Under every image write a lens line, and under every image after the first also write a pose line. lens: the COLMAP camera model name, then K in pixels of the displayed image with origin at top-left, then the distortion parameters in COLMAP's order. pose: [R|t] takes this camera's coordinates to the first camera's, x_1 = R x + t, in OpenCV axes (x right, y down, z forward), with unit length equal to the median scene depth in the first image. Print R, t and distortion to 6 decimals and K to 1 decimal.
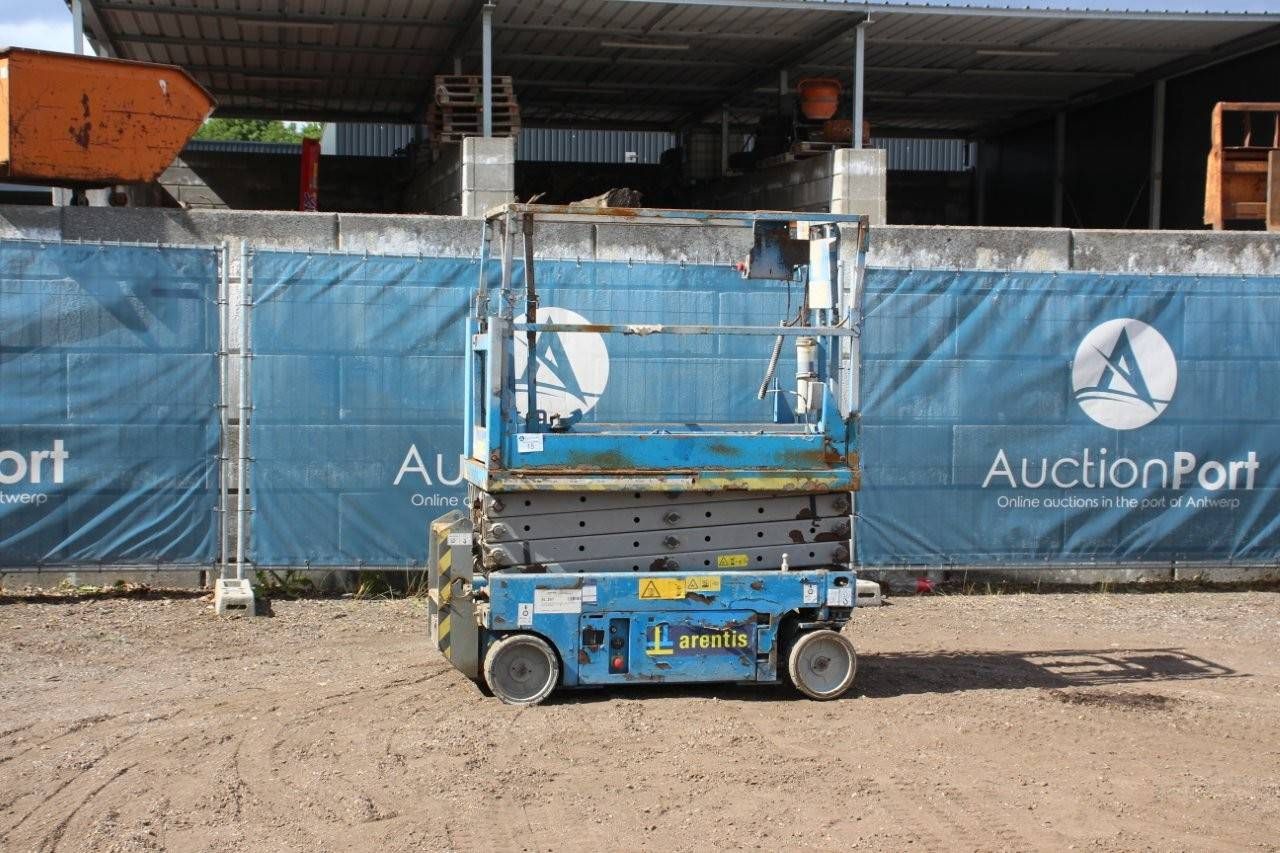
lens RADIAL K [[2076.1, 0, 664.1], [0, 2076.1, 444.1], [0, 0, 1]] dist [0.108341, 0.104312]
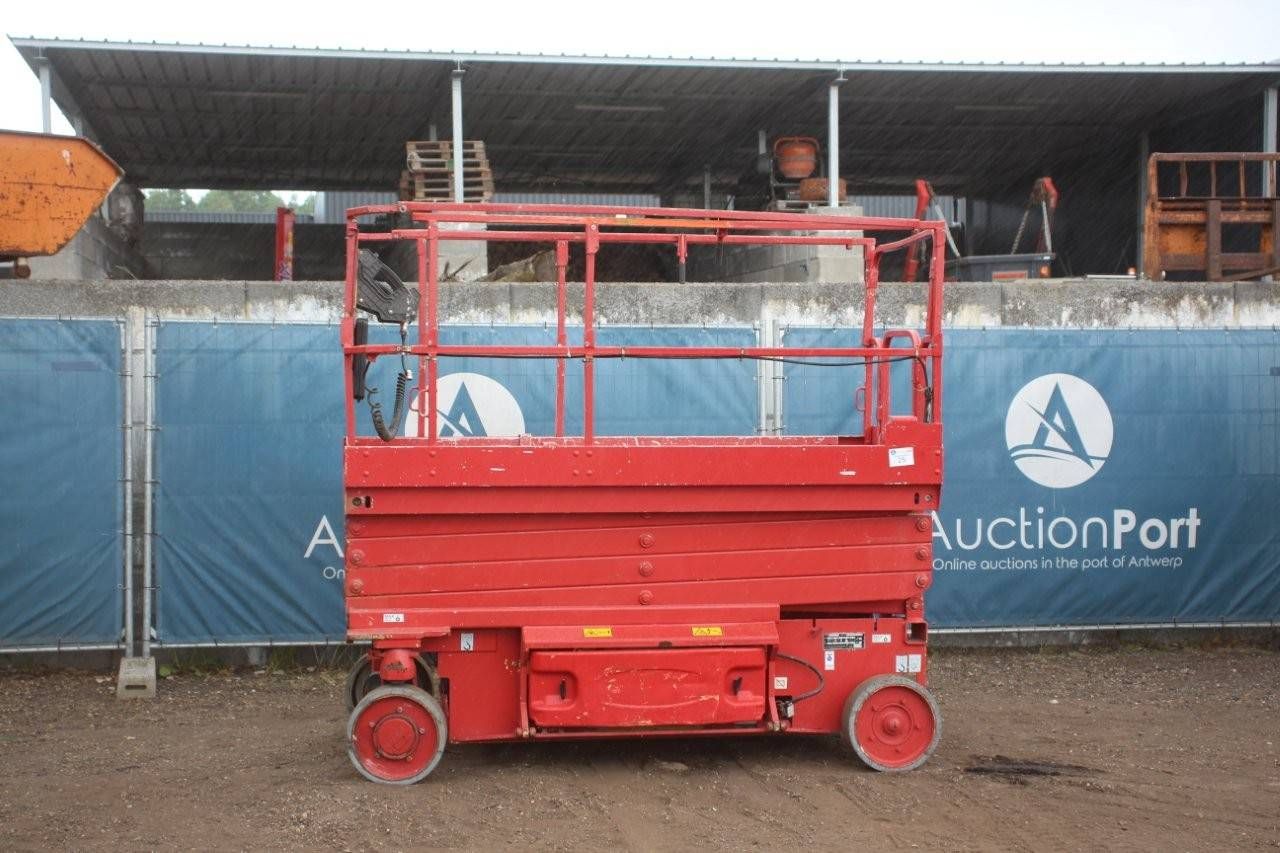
lens RADIAL K [[2076.1, 0, 664.1], [0, 2076.1, 444.1], [0, 0, 1]] dist [0.108341, 0.104312]
pose [[0.999727, -0.018188, -0.014638, 0.049118], [0.017744, 0.999397, -0.029862, -0.001601], [0.015172, 0.029595, 0.999447, 0.023941]]
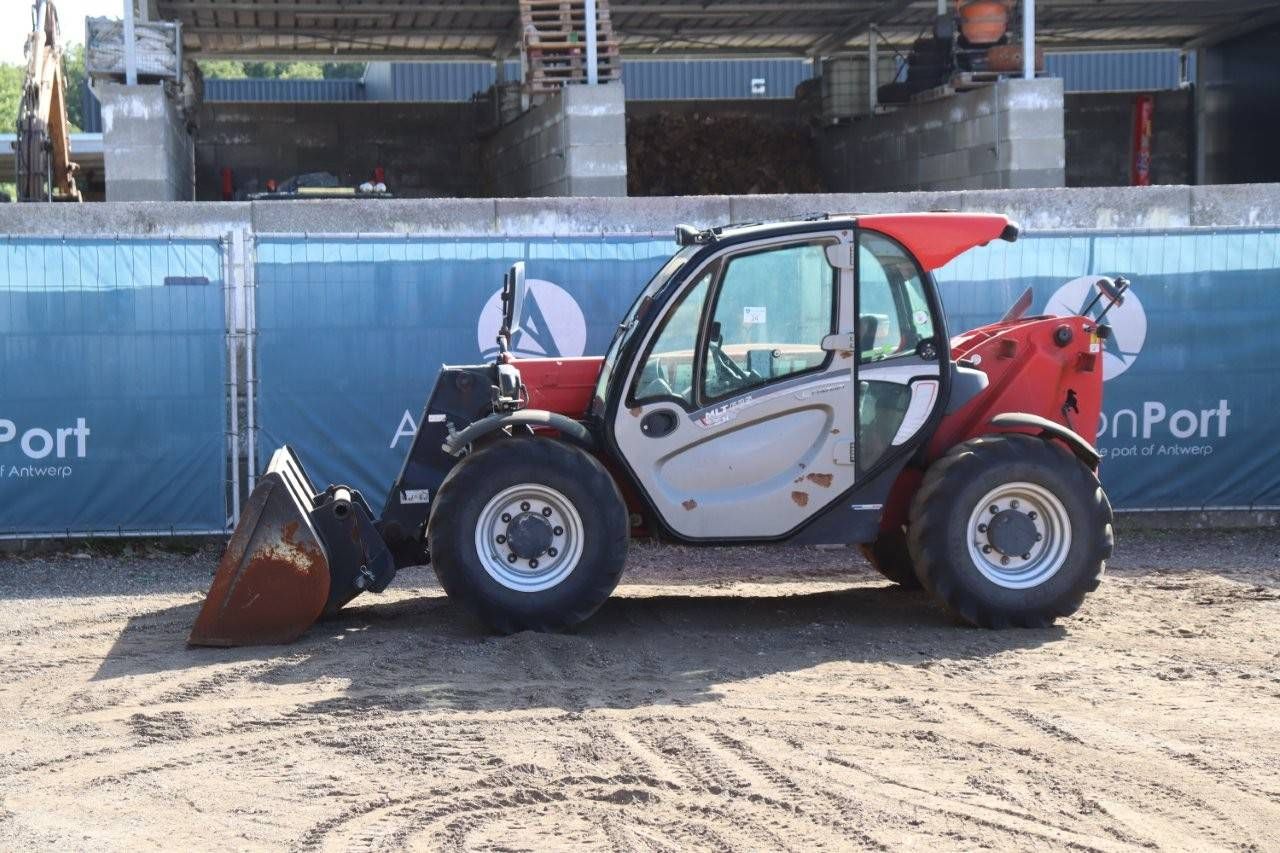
lens RADIAL K [[3149.7, 0, 640.0], [0, 3149.7, 426.5], [0, 0, 1]] dist [0.496147, 0.368551]
pose [[0.998077, -0.028159, -0.055213, 0.006213], [0.027181, 0.999462, -0.018376, 0.037794], [0.055701, 0.016840, 0.998305, -0.599967]]
